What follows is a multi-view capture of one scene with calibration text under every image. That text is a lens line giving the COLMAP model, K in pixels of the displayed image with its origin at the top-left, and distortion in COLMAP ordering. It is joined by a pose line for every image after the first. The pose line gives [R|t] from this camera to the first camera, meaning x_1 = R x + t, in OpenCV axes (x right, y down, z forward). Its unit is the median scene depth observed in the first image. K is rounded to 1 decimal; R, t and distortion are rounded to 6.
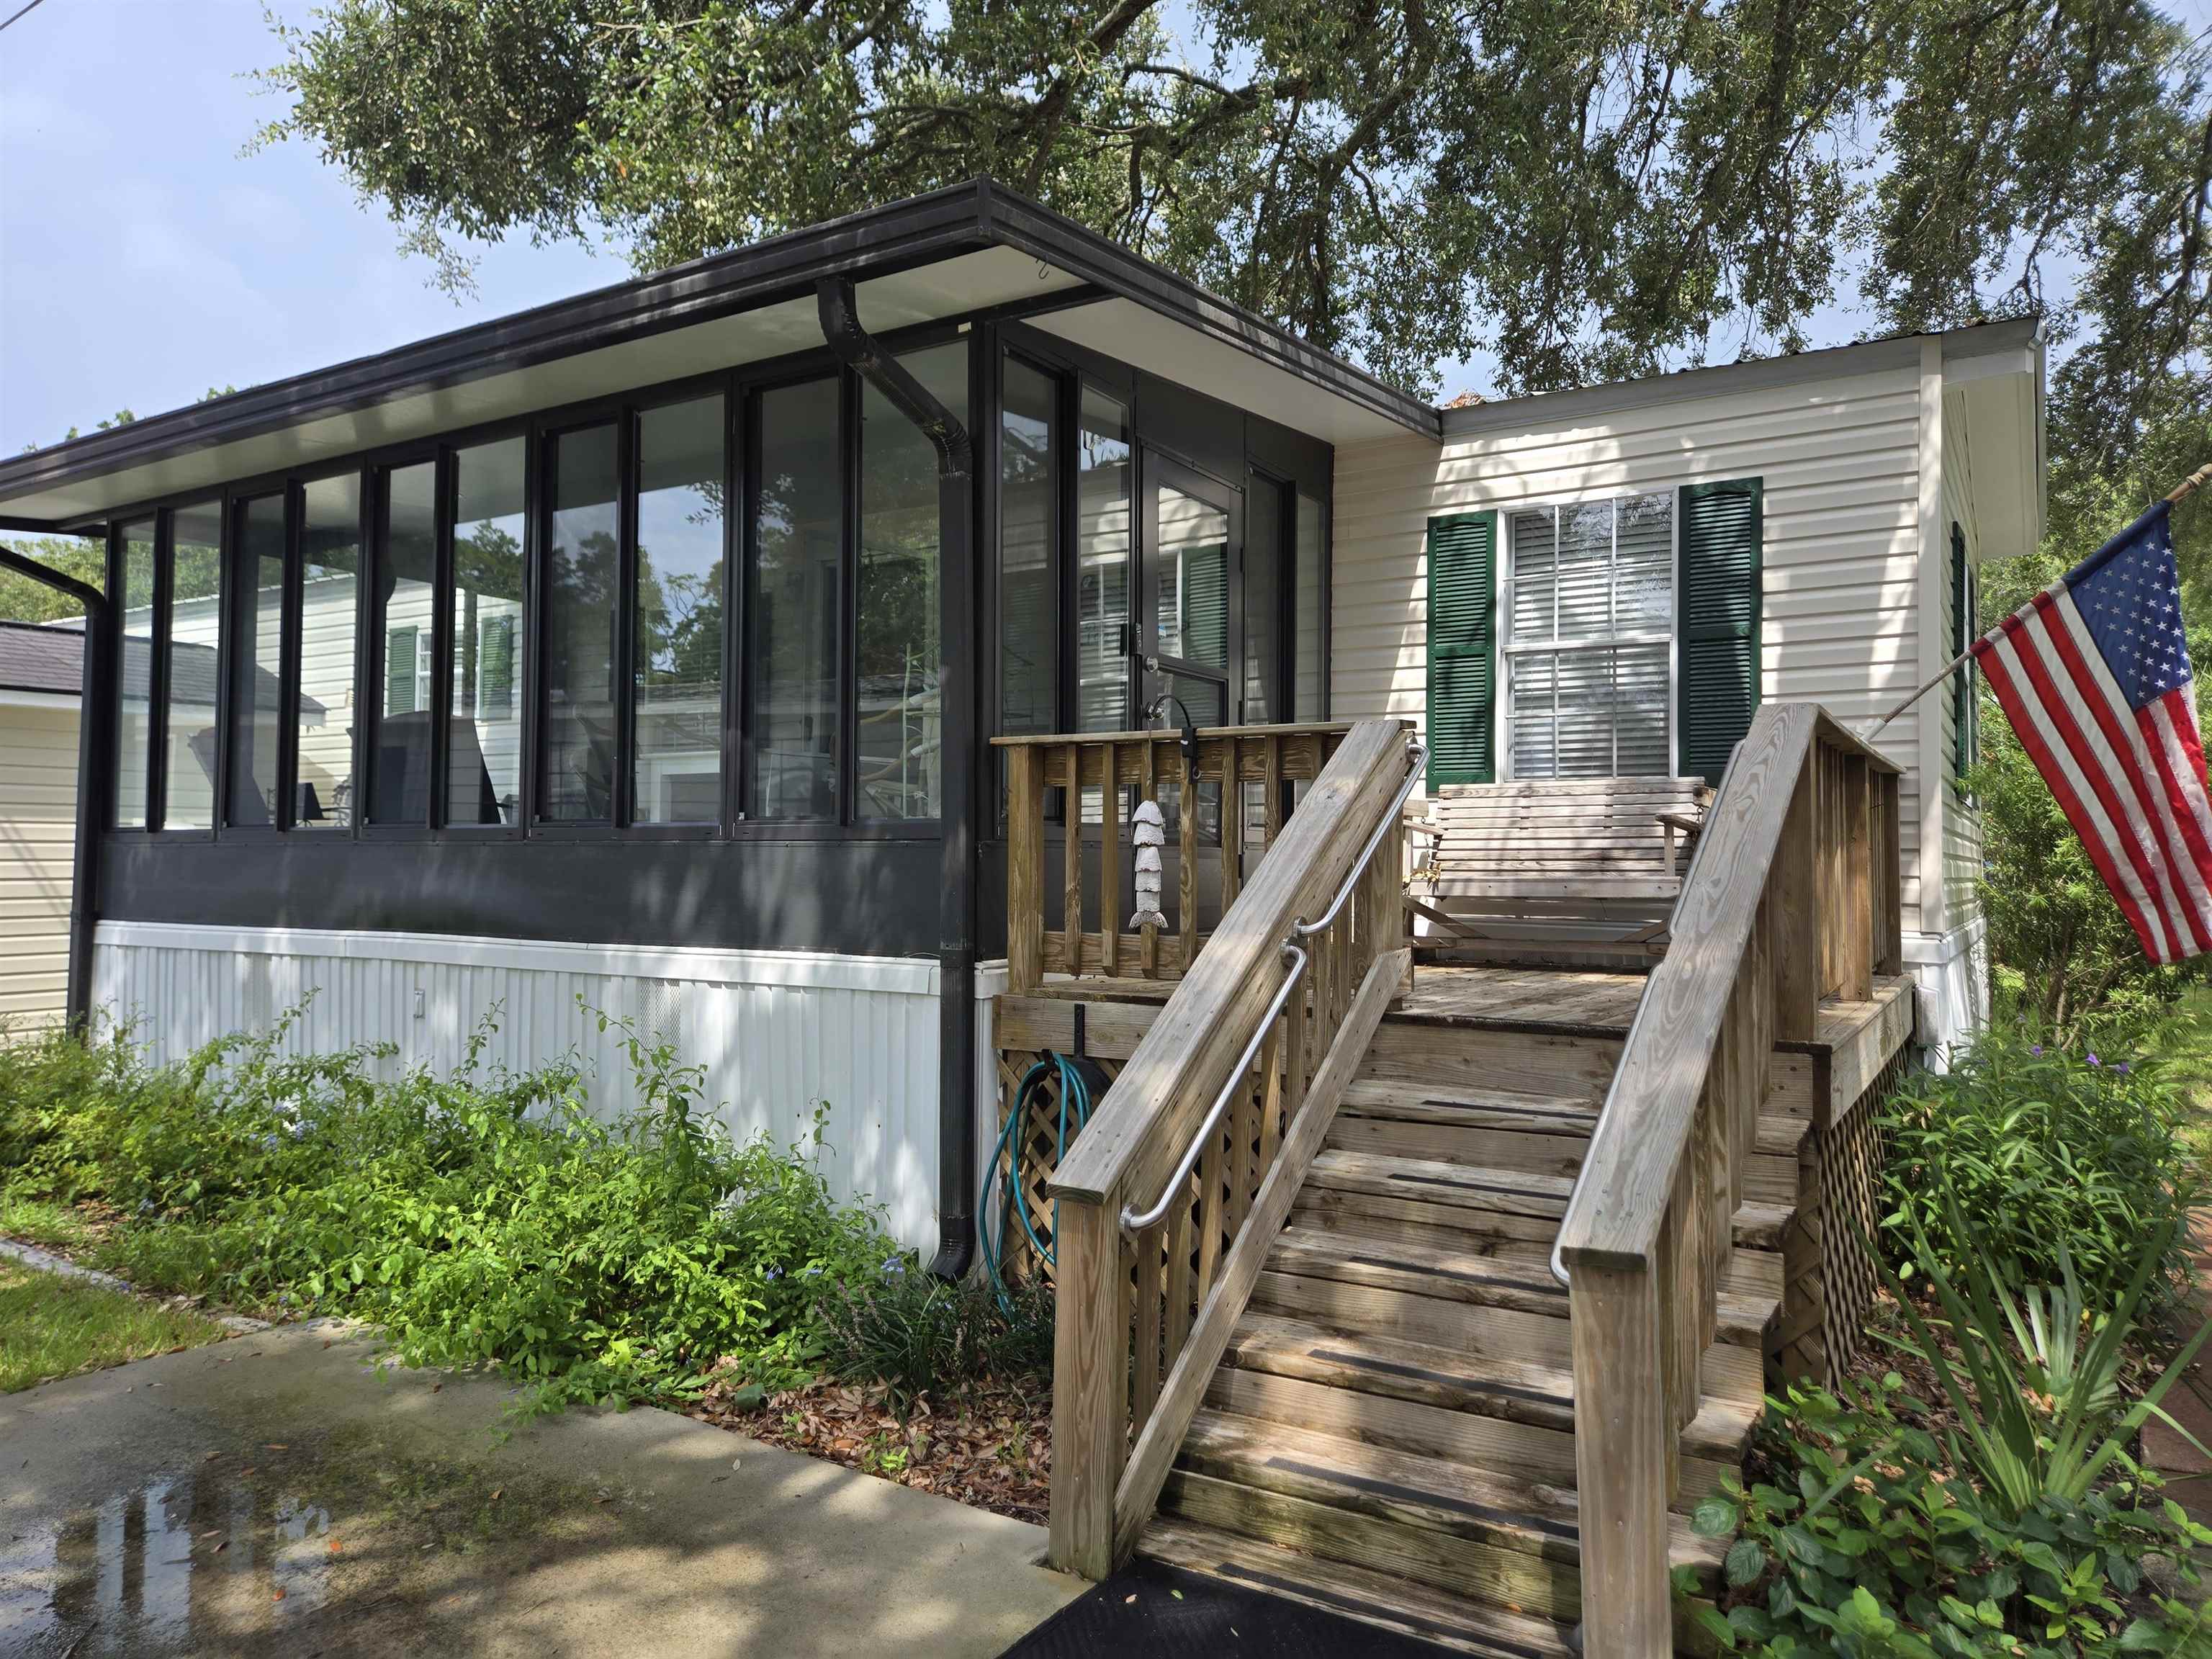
lens RADIAL K [[1496.7, 0, 1124.8], [0, 1496.7, 817.0], [0, 0, 1]] dist [0.066461, -0.075726]
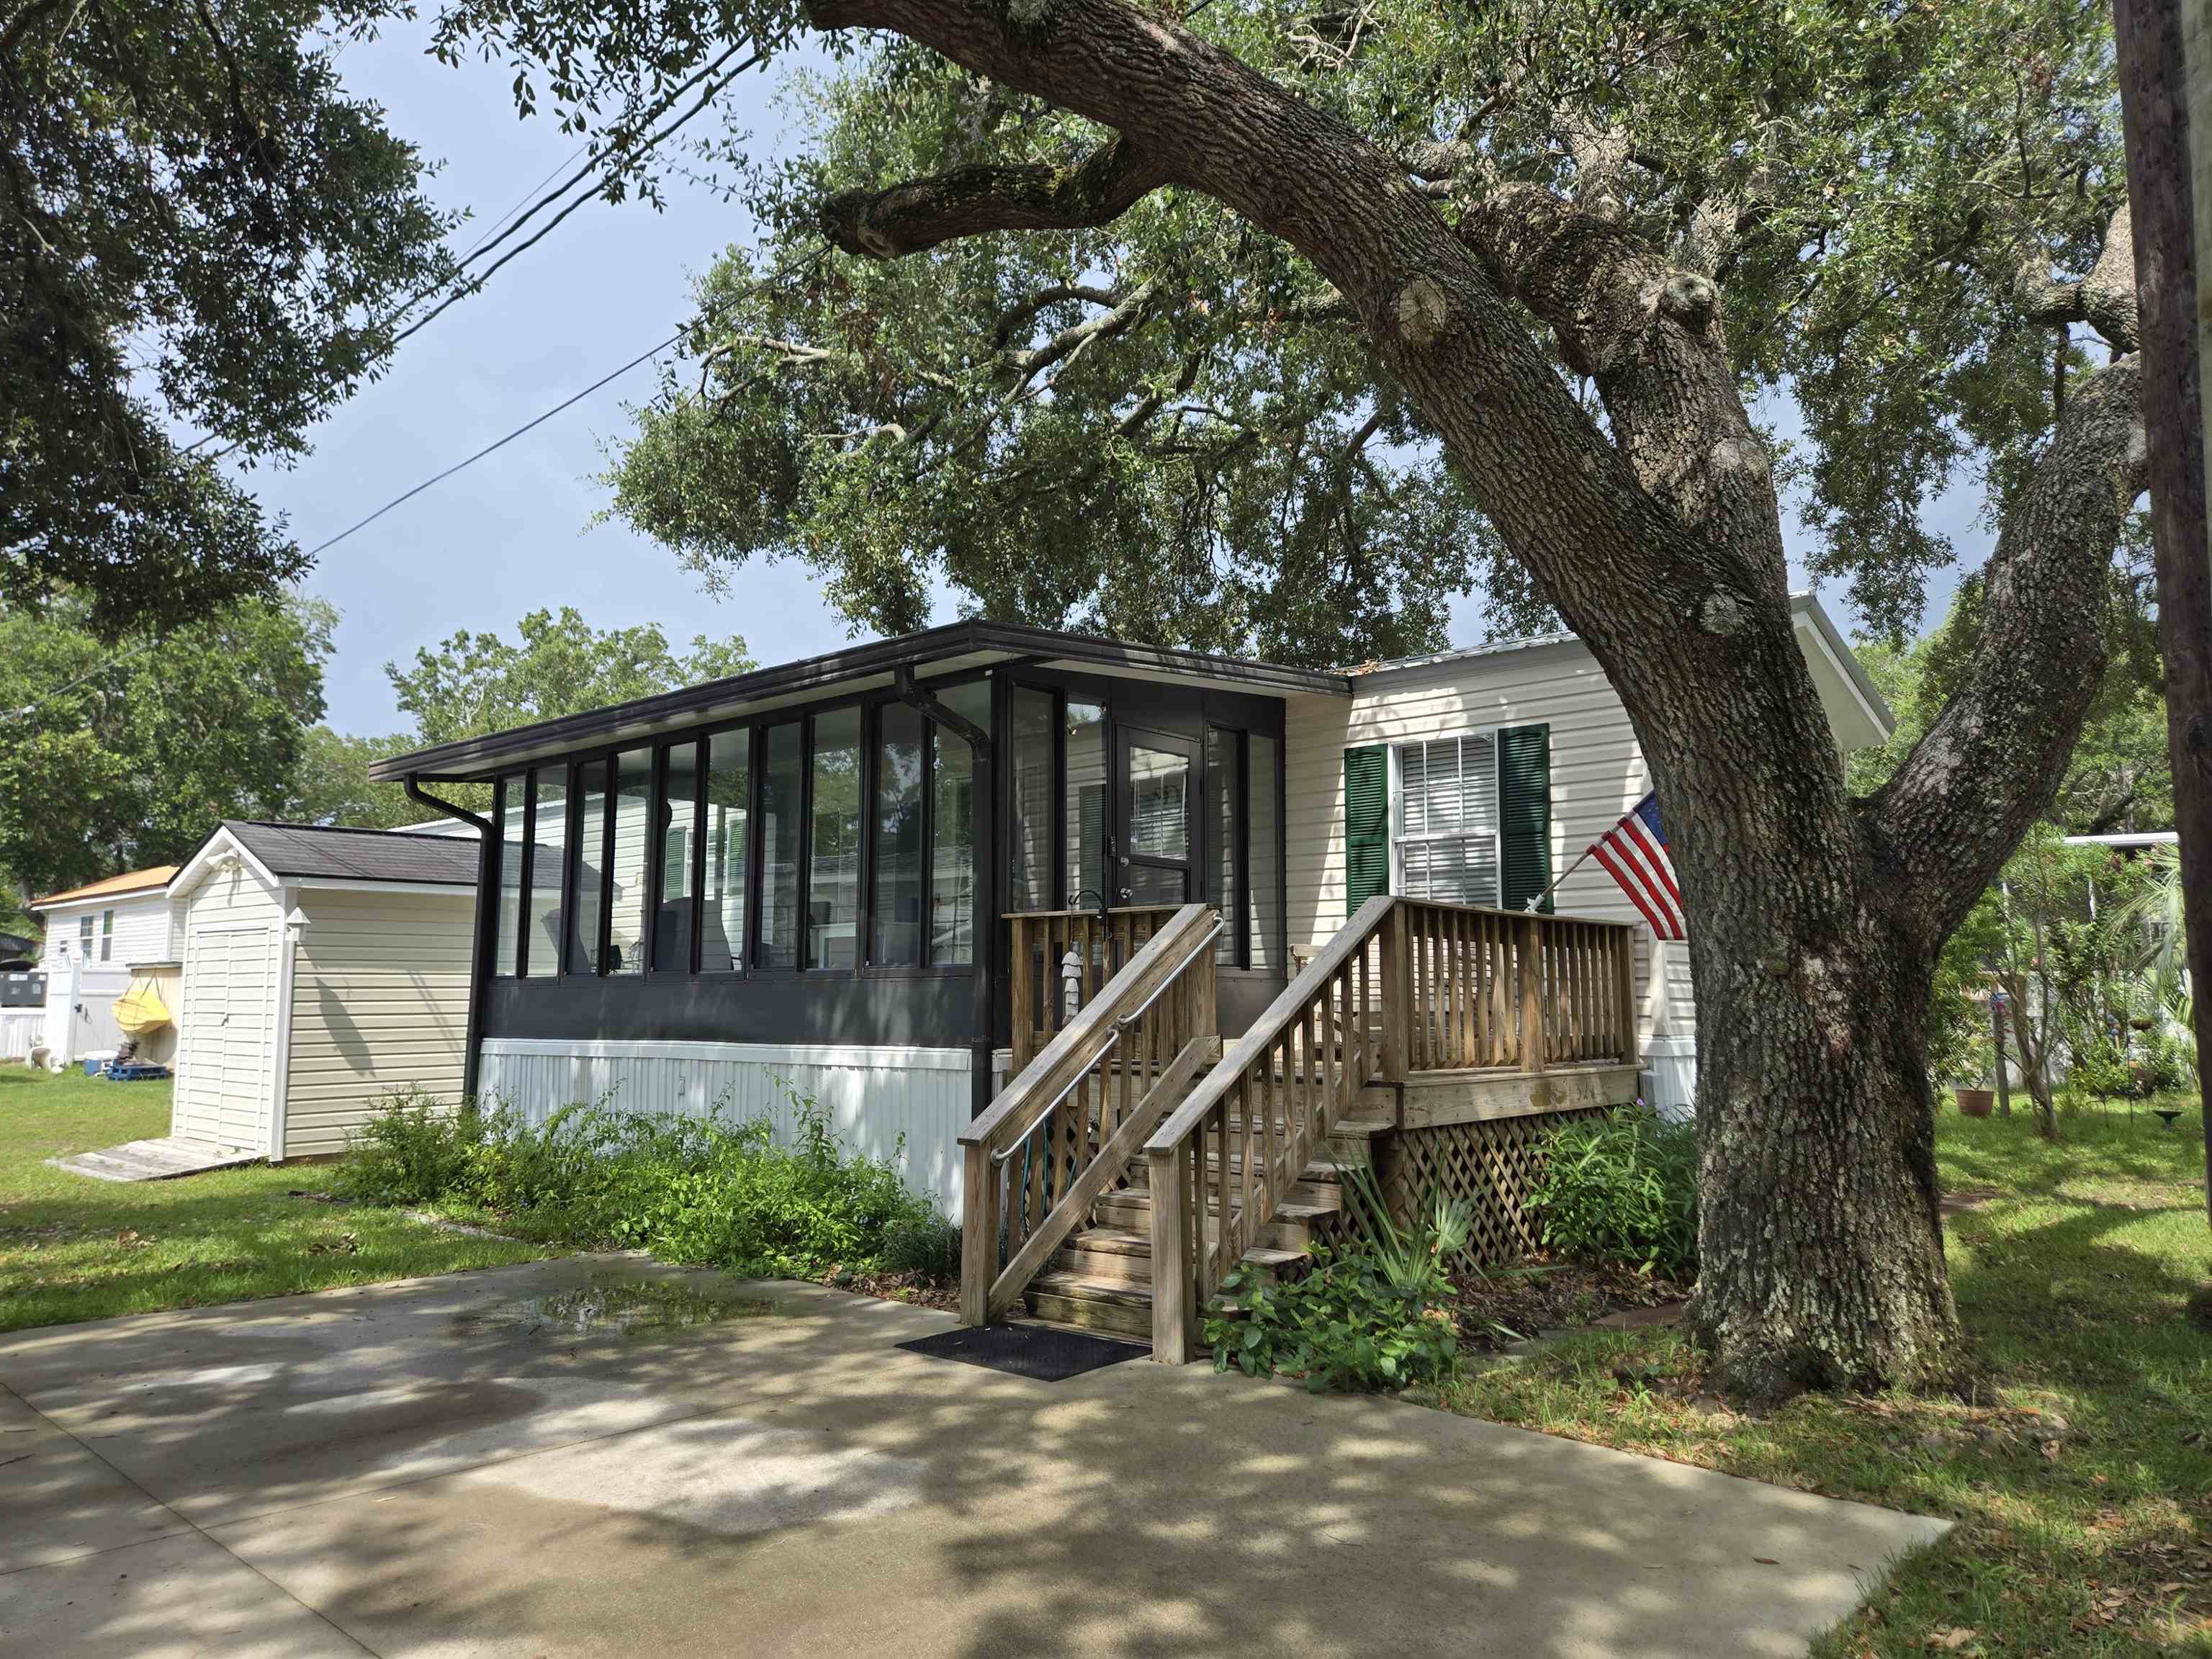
lens RADIAL K [[1496.7, 0, 1124.8], [0, 1496.7, 817.0], [0, 0, 1]] dist [0.066461, -0.075726]
pose [[0.987687, -0.027460, -0.154014, 0.218851], [0.013000, 0.995476, -0.094117, -0.001507], [0.155901, 0.090956, 0.983576, -0.455944]]
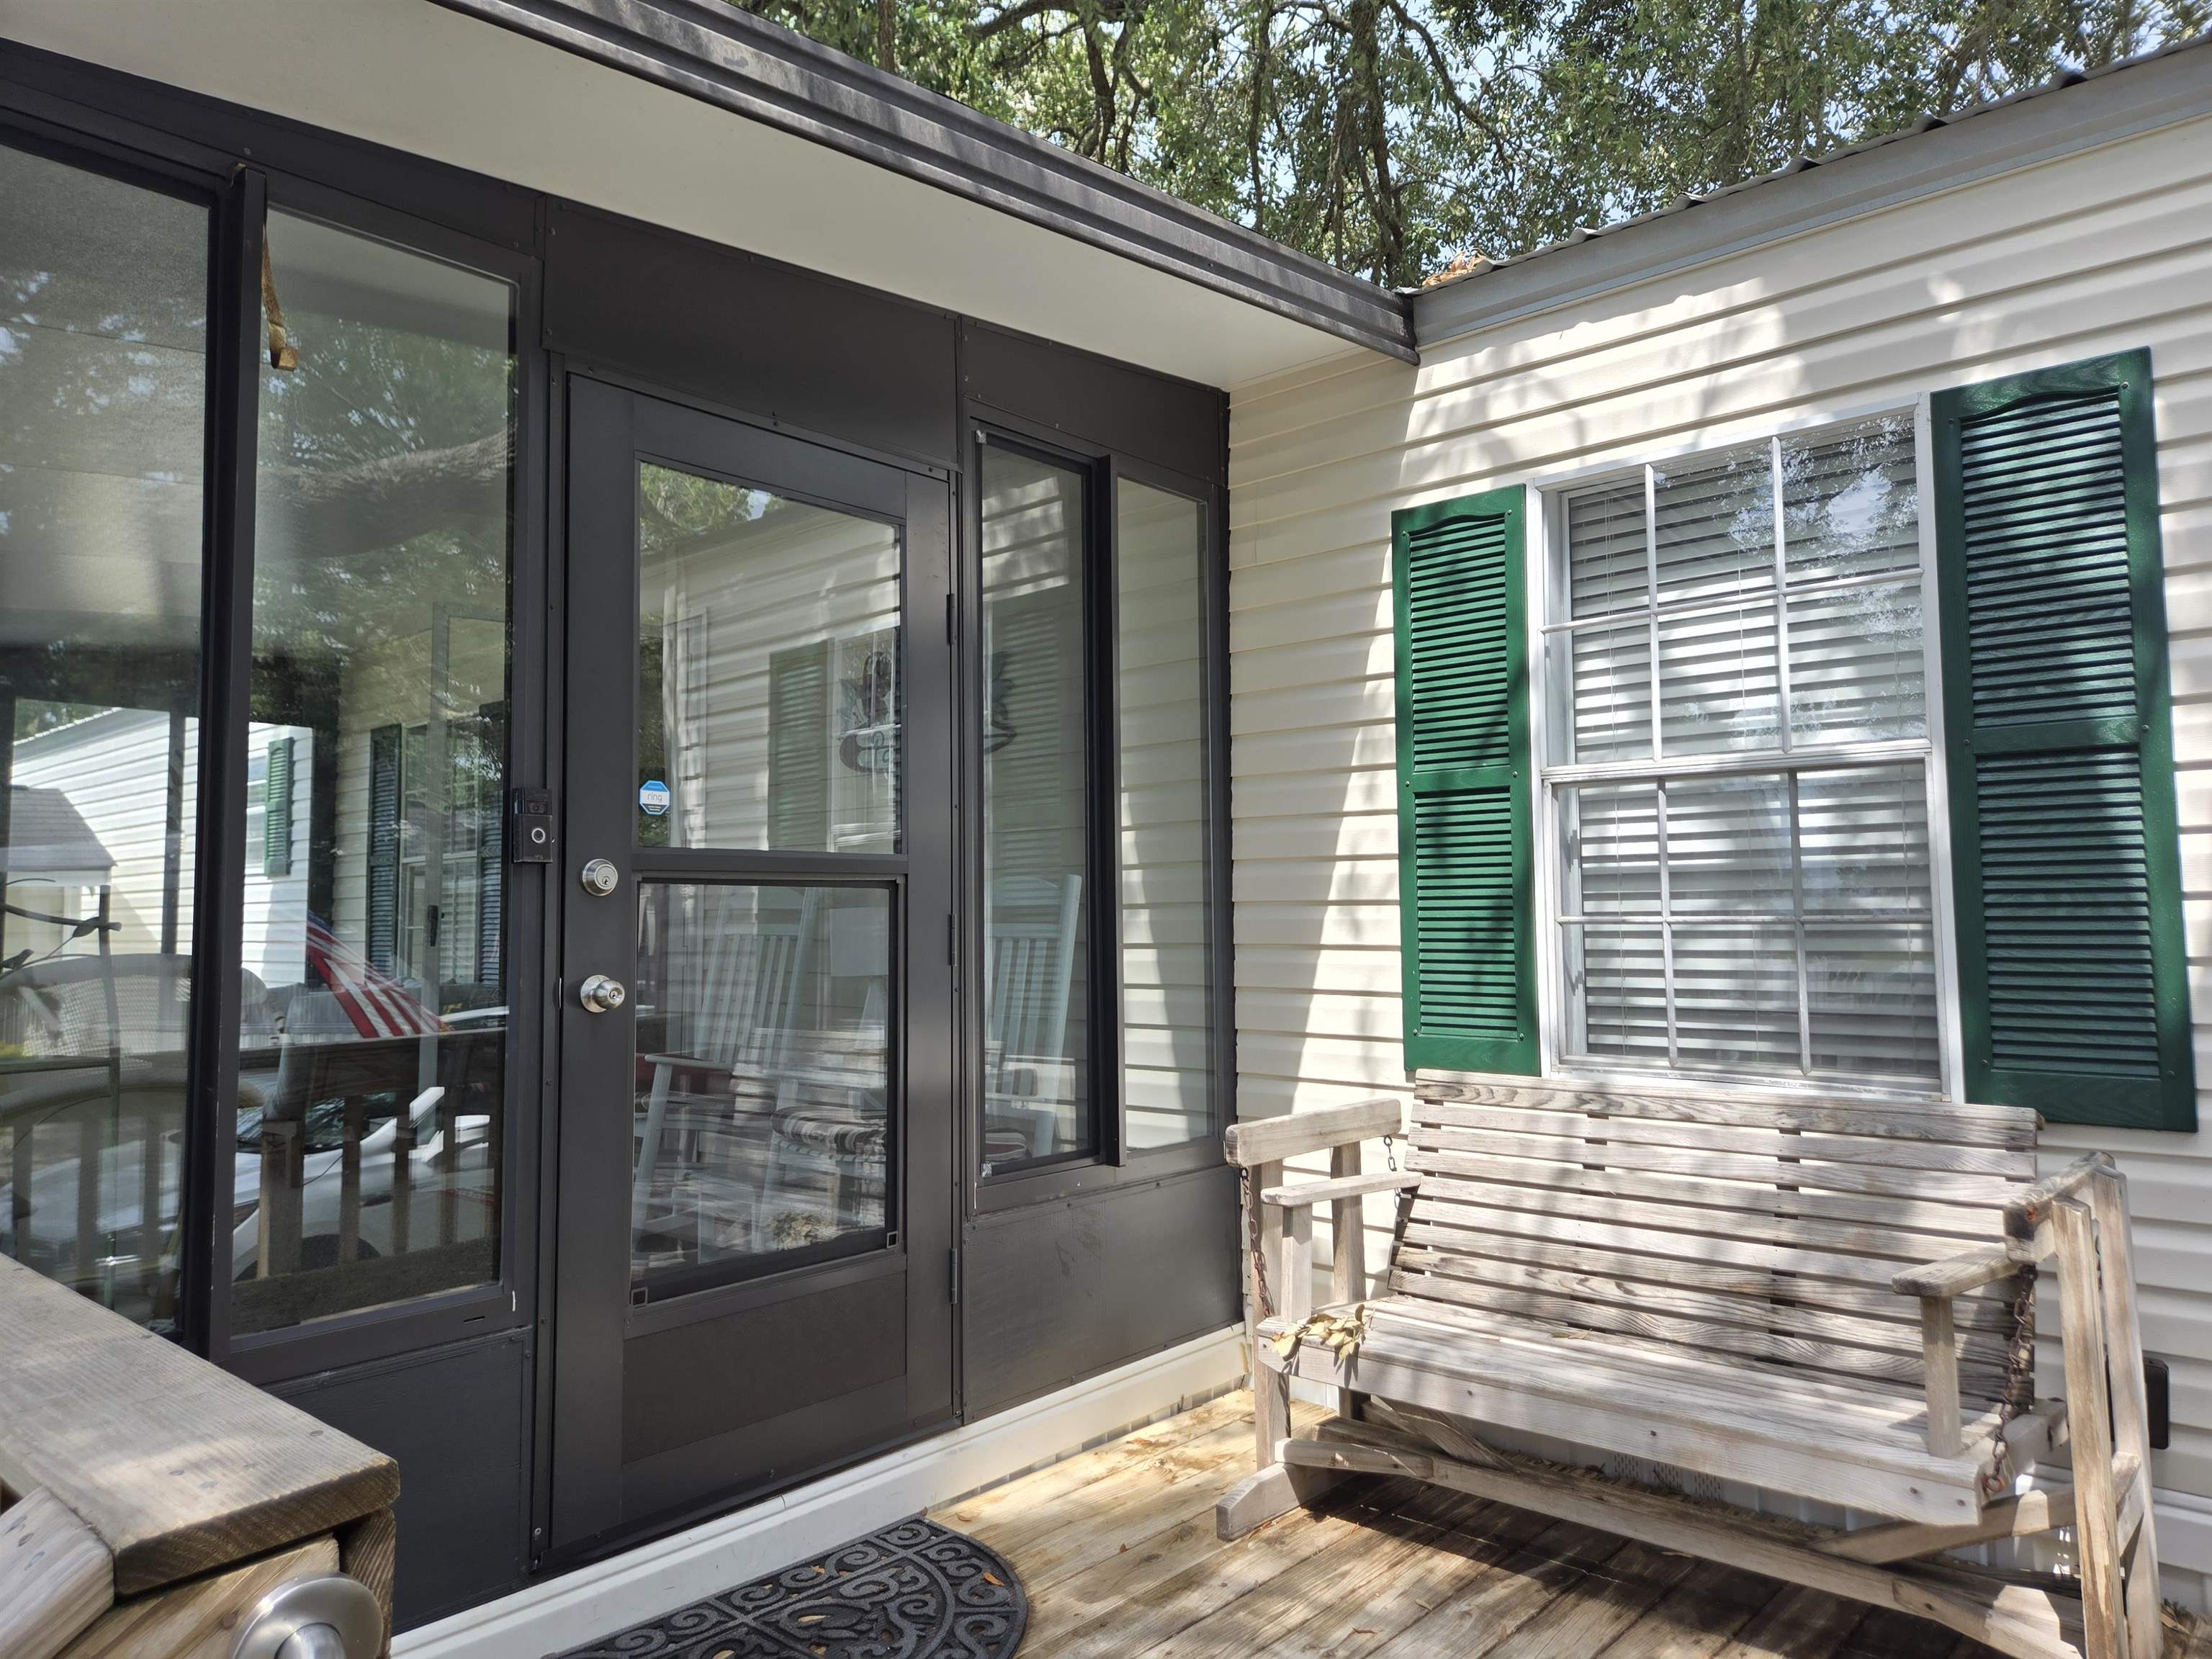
lens RADIAL K [[1482.6, 0, 1130.7], [0, 1482.6, 803.6], [0, 0, 1]] dist [0.092956, -0.071697]
pose [[0.985757, -0.033598, -0.164788, 0.199598], [0.026647, 0.998667, -0.044215, -0.085288], [0.166054, 0.039194, 0.985337, 0.515296]]
